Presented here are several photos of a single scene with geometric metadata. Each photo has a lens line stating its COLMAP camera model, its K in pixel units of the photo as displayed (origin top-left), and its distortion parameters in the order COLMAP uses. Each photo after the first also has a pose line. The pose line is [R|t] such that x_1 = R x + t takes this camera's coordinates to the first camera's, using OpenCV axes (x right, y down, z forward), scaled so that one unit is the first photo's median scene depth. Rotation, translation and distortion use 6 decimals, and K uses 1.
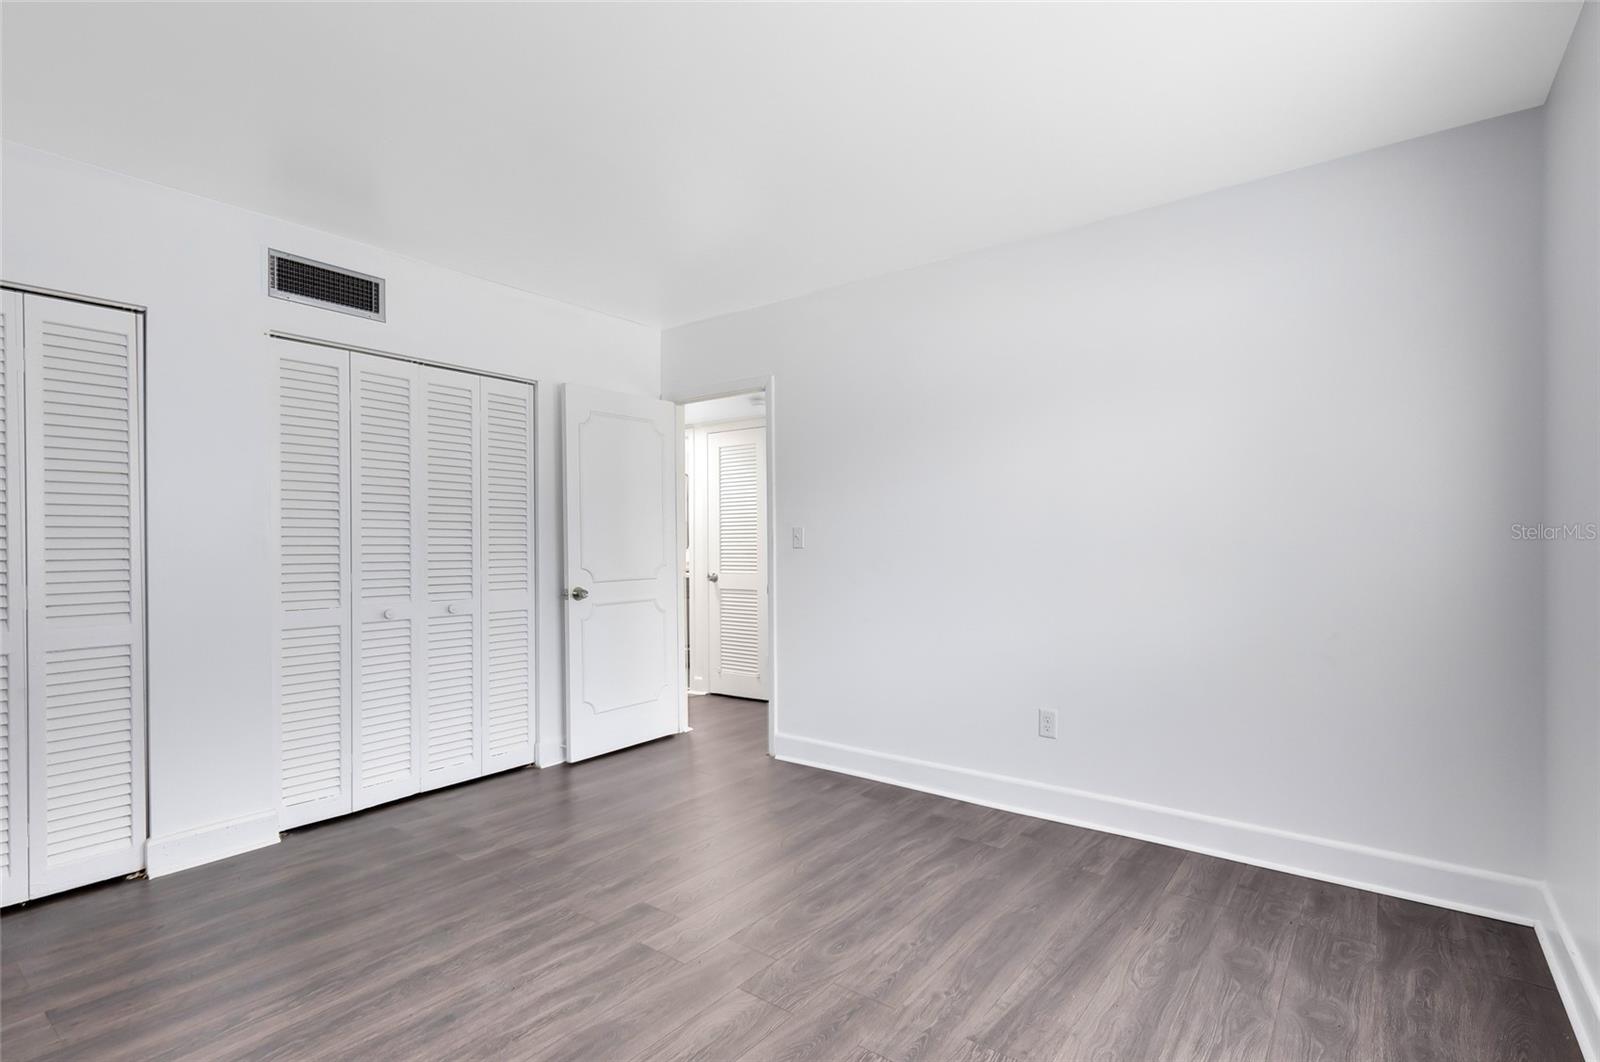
lens RADIAL K [[747.3, 0, 802.0], [0, 747.3, 575.3], [0, 0, 1]] dist [-0.002057, -0.000291]
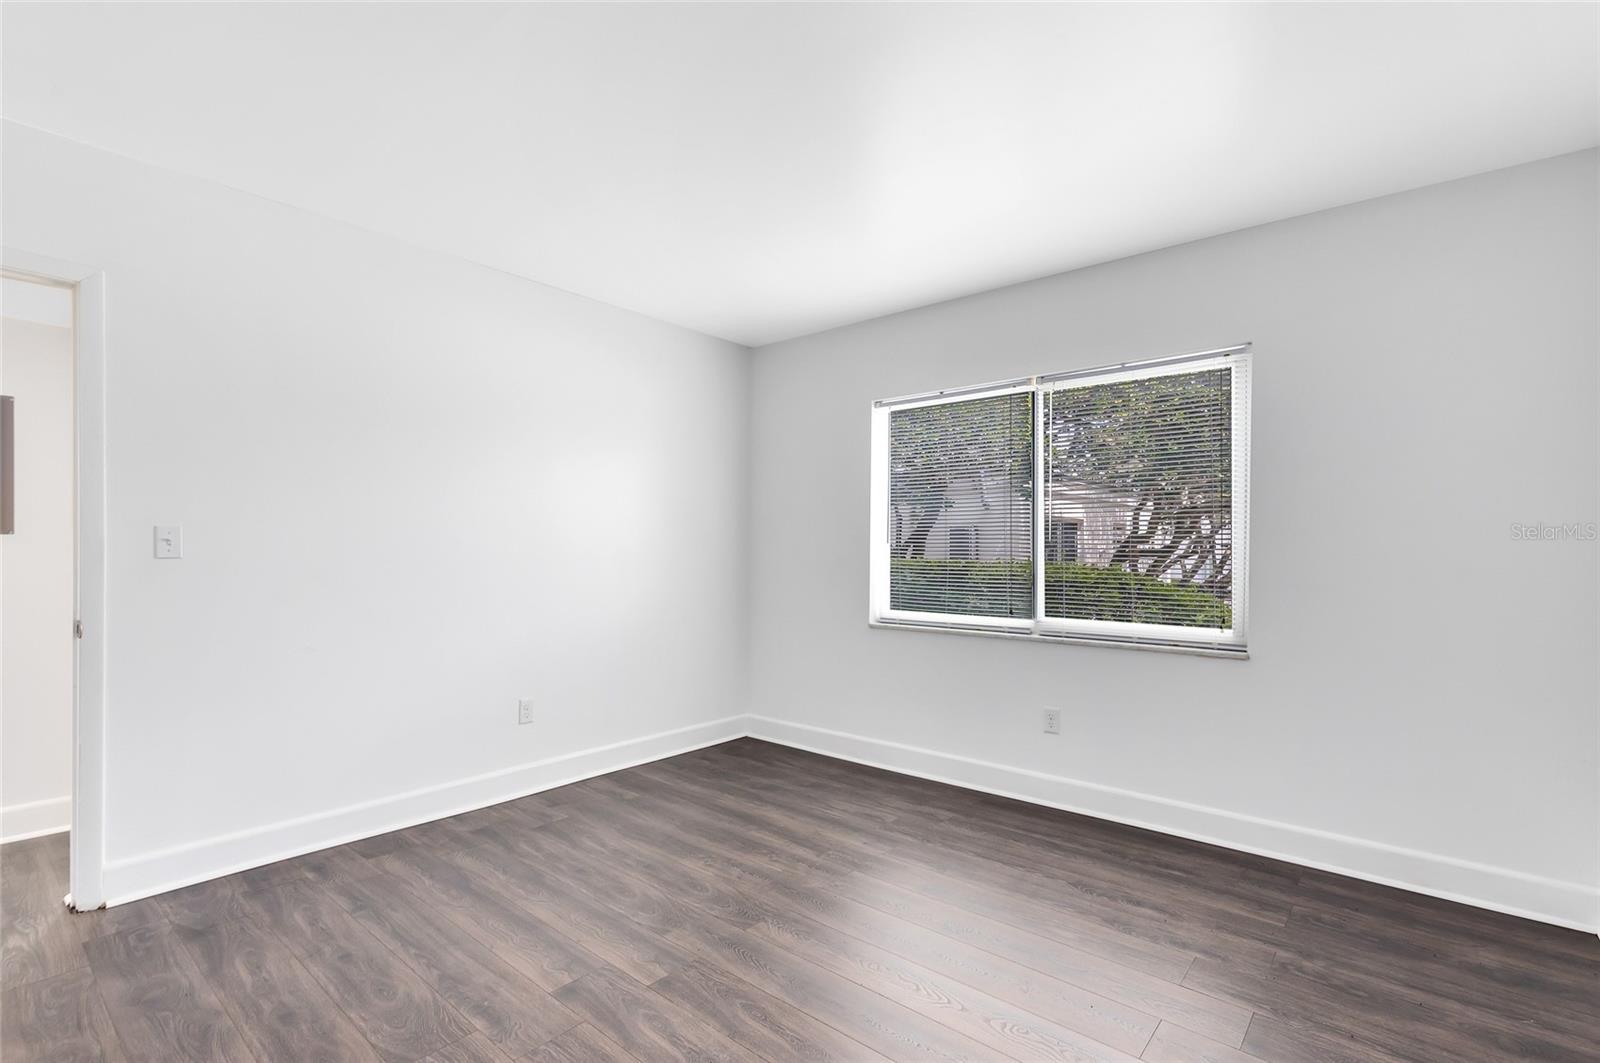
lens RADIAL K [[734.8, 0, 804.3], [0, 734.8, 541.0], [0, 0, 1]] dist [-0.000357, -0.000067]
pose [[0.060684, 0.015125, 0.998042, -0.880558], [0.044442, 0.998853, -0.017840, -0.021781], [-0.997167, 0.045437, 0.059942, 0.578153]]
